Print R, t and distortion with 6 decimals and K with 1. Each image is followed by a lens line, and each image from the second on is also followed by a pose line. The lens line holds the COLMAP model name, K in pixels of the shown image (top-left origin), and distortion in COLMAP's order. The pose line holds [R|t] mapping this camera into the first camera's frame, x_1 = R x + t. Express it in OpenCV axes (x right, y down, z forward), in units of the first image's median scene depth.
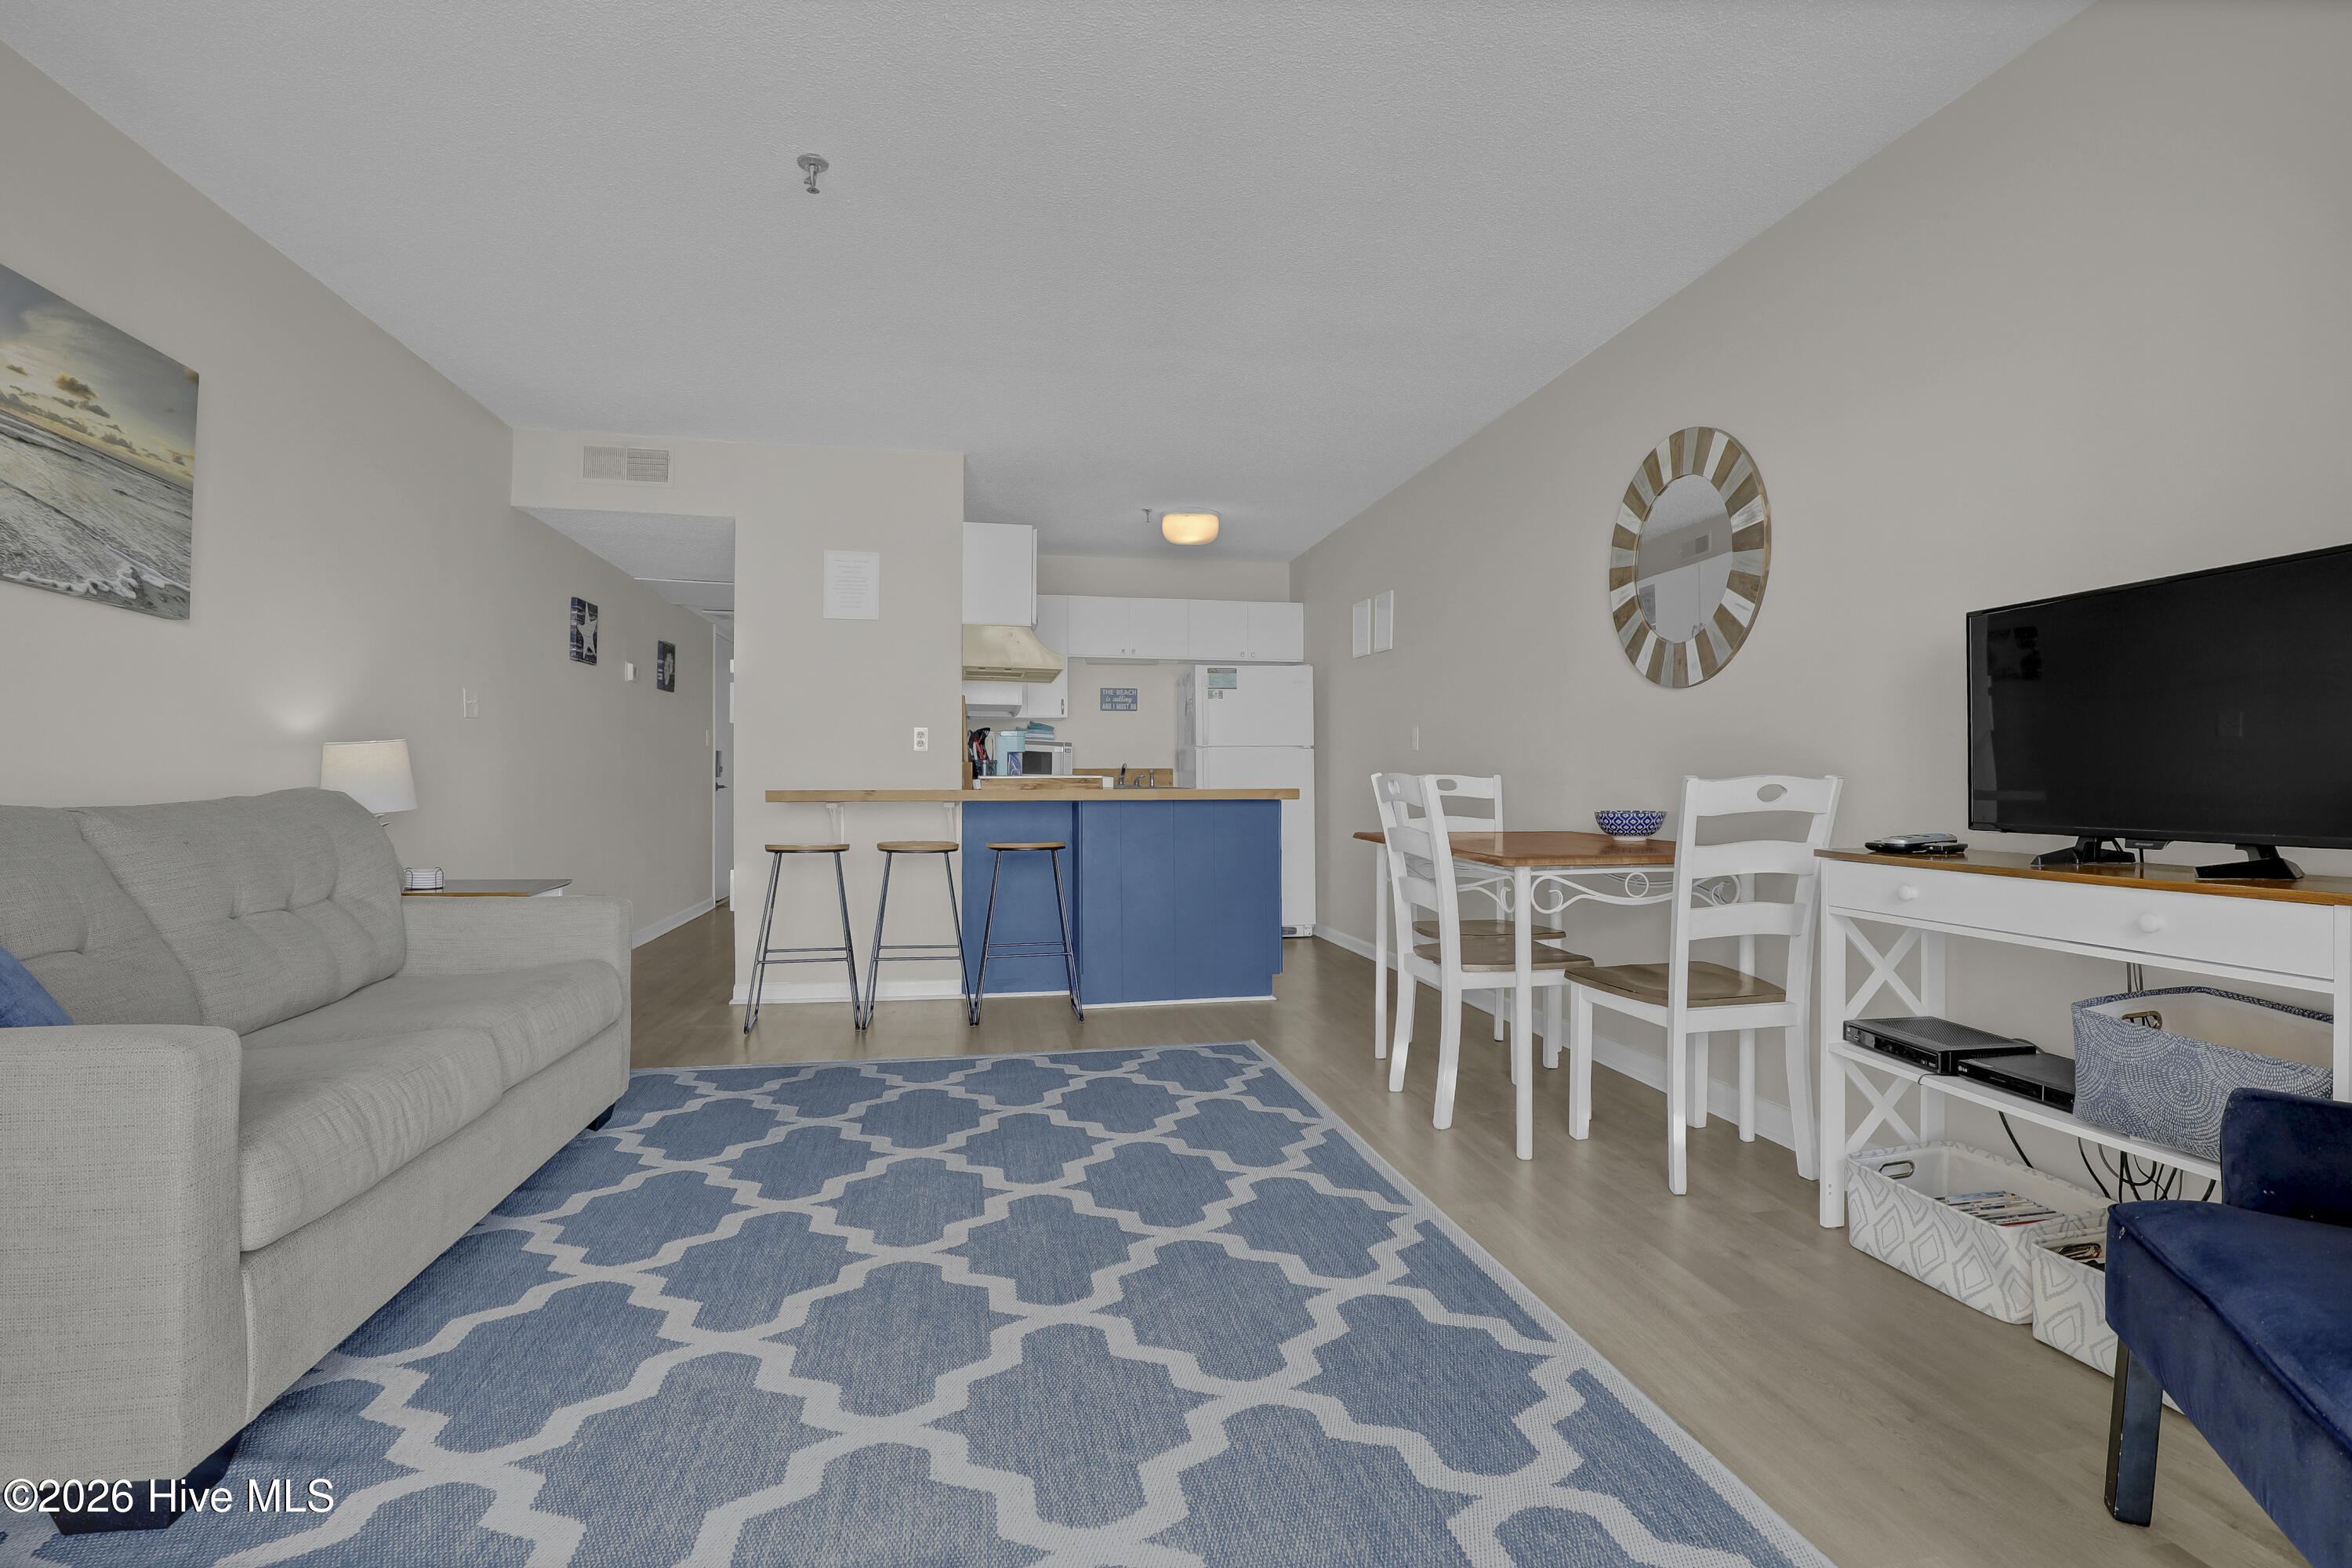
lens RADIAL K [[1172.6, 0, 1209.2], [0, 1172.6, 777.9], [0, 0, 1]] dist [-0.027779, 0.000709]
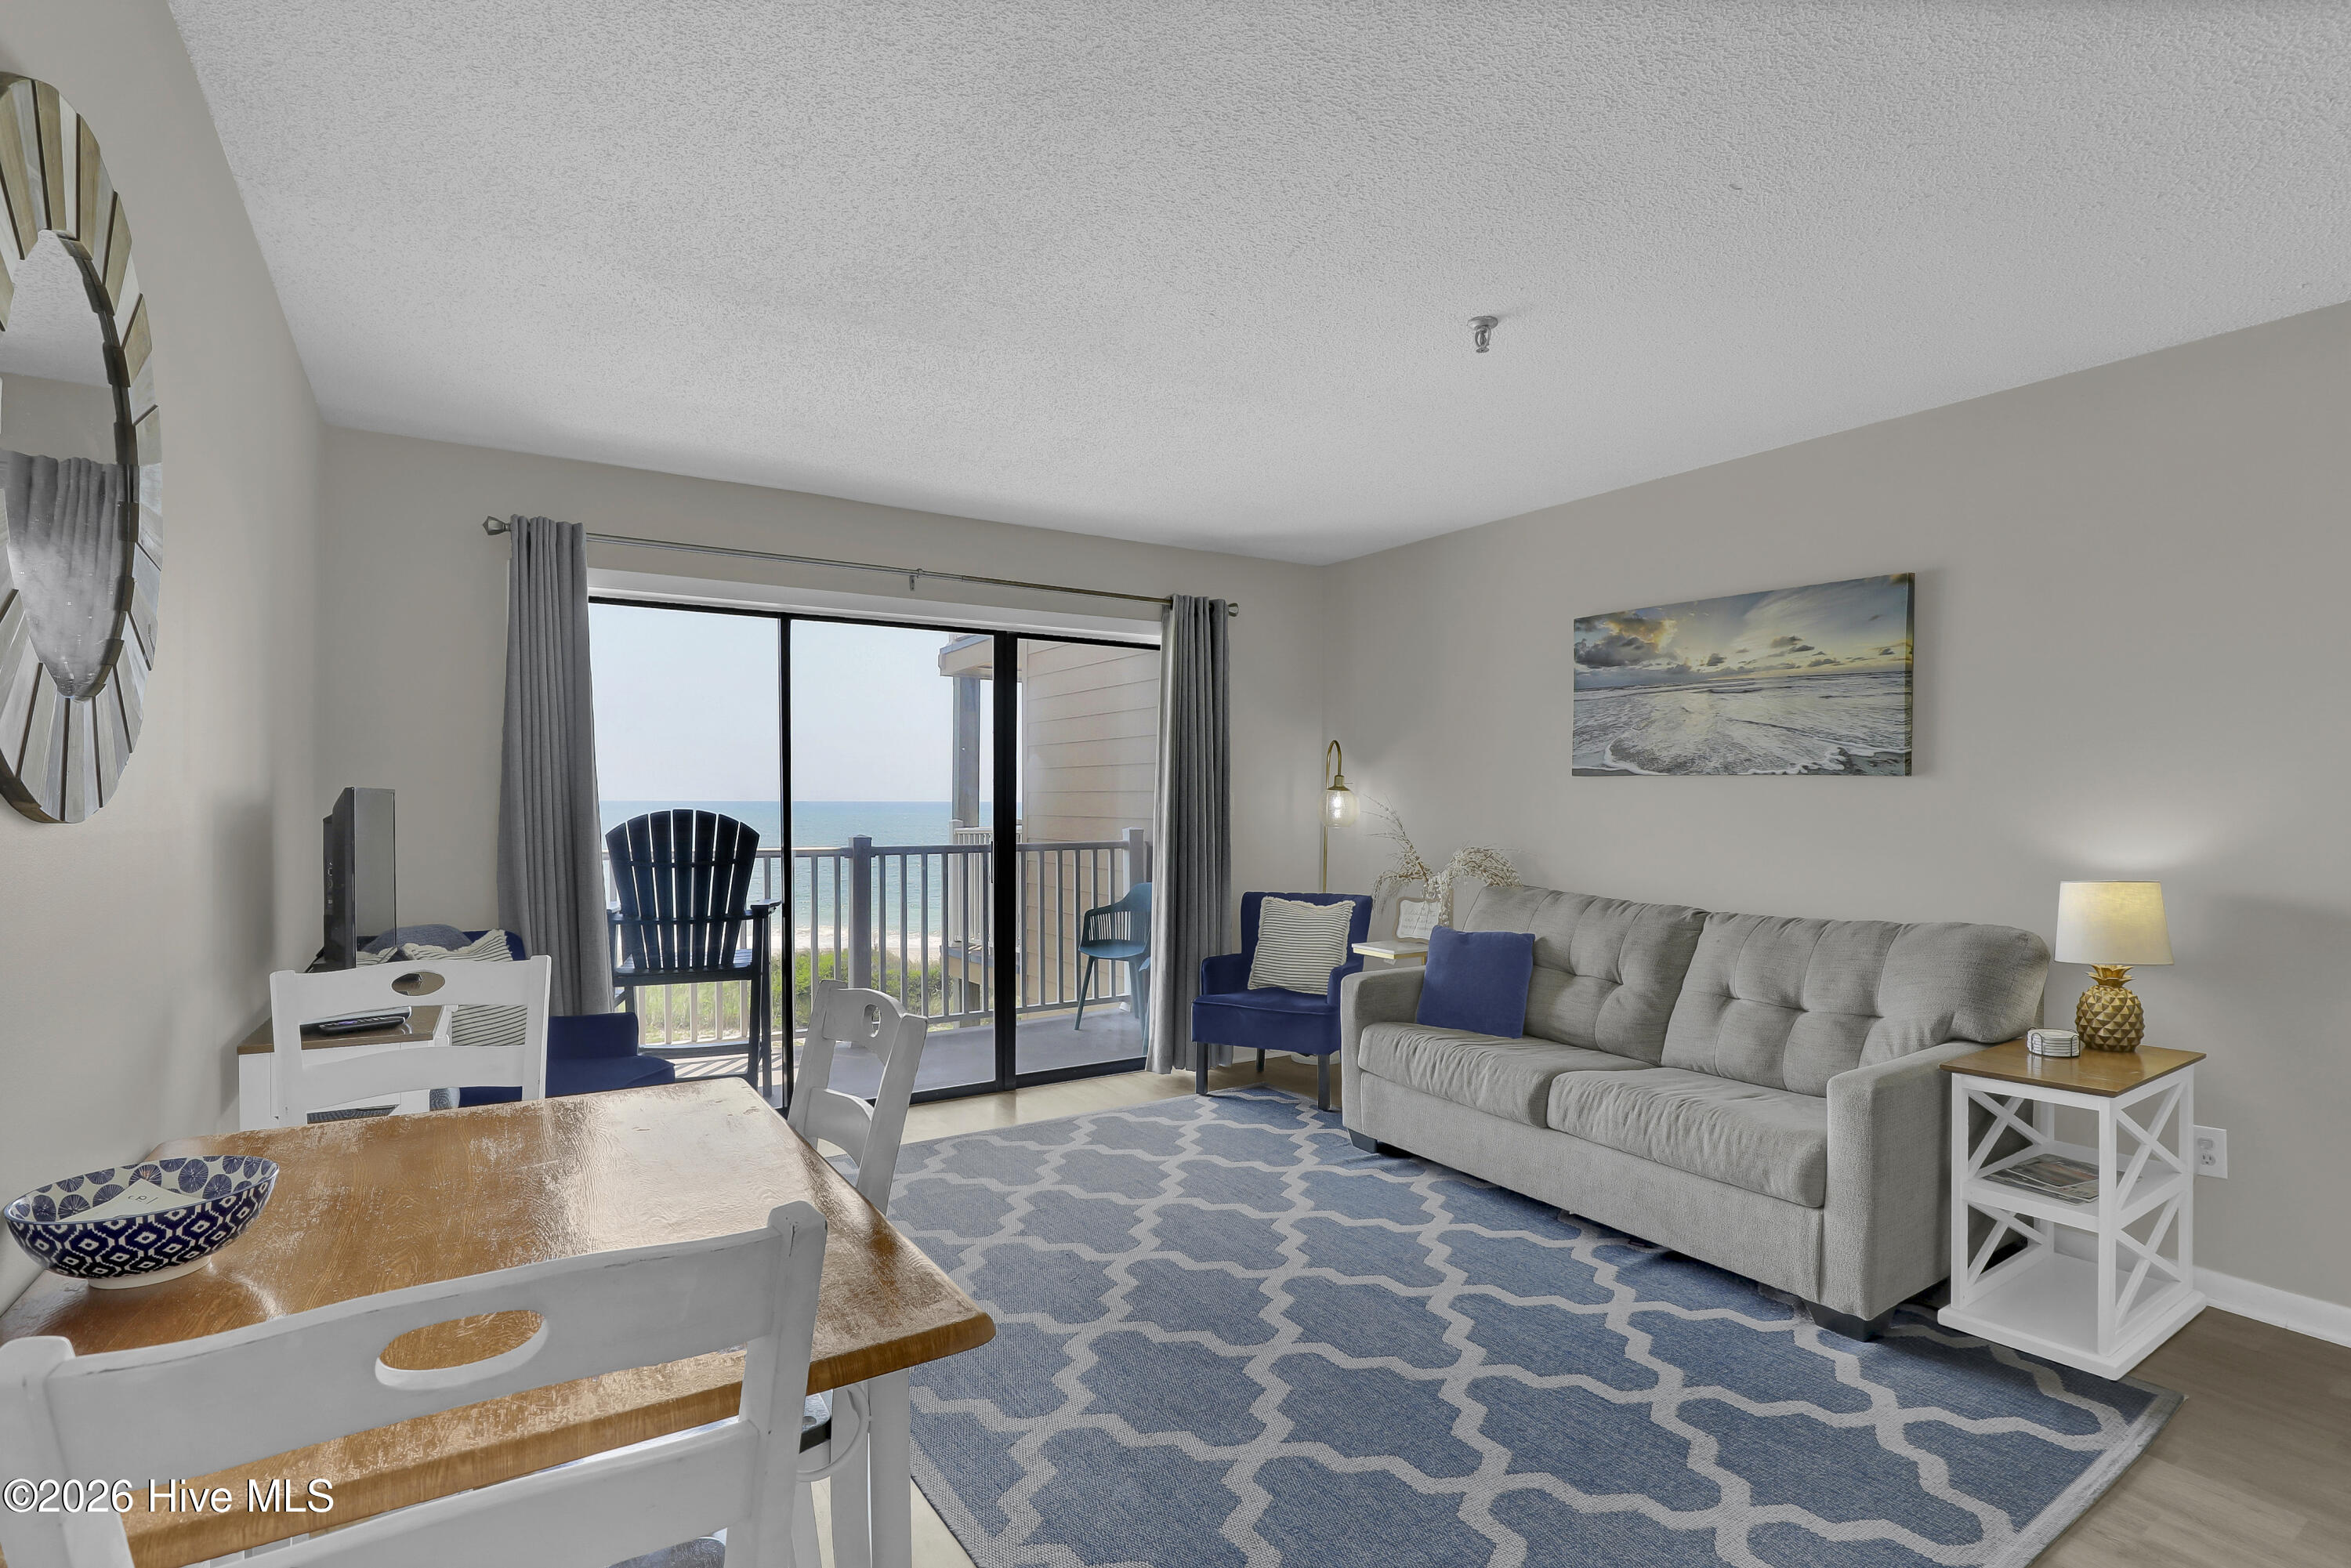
lens RADIAL K [[1108.6, 0, 1207.2], [0, 1108.6, 784.7], [0, 0, 1]] dist [-0.028872, 0.001382]
pose [[-0.928310, -0.007694, -0.371727, 0.208414], [-0.000841, 0.999827, -0.018594, -0.087935], [0.371805, -0.016949, -0.928156, 1.521410]]
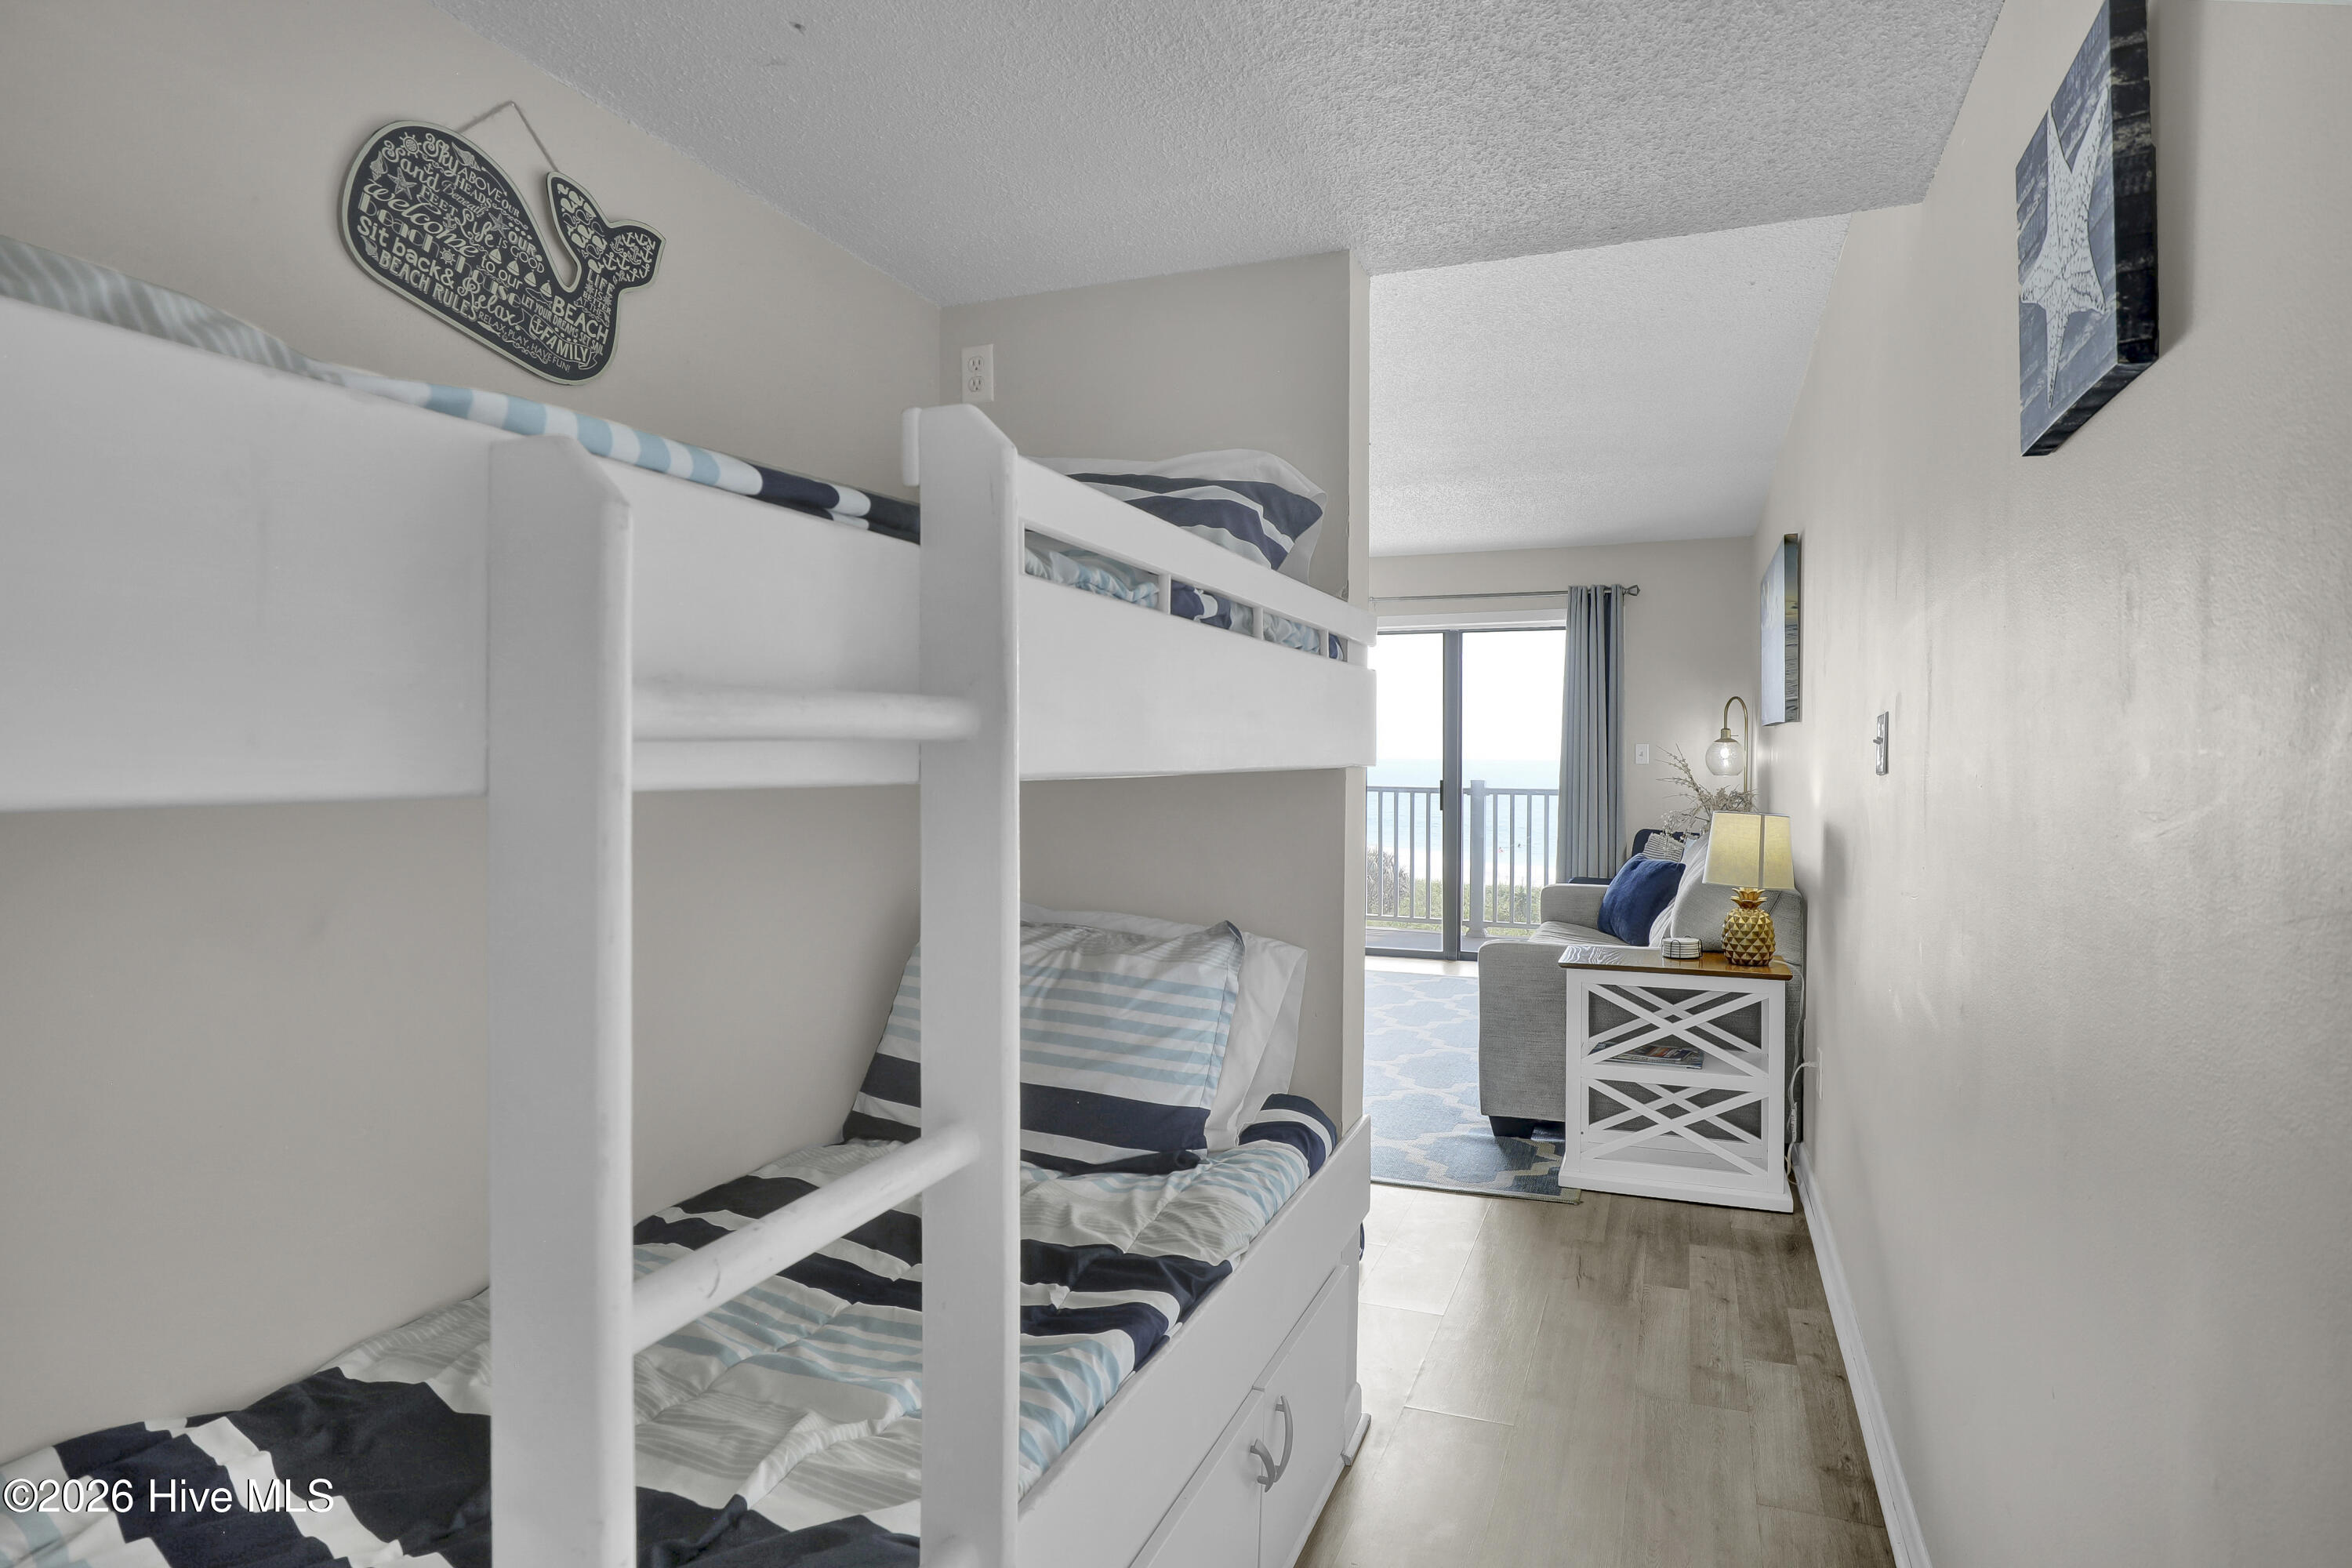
lens RADIAL K [[1149.4, 0, 1241.9], [0, 1149.4, 778.1], [0, 0, 1]] dist [-0.025788, 0.000054]
pose [[-0.851932, -0.011977, 0.523515, -0.876927], [-0.003274, 0.999841, 0.017546, -0.081325], [-0.523642, 0.013234, -0.851836, 2.057959]]
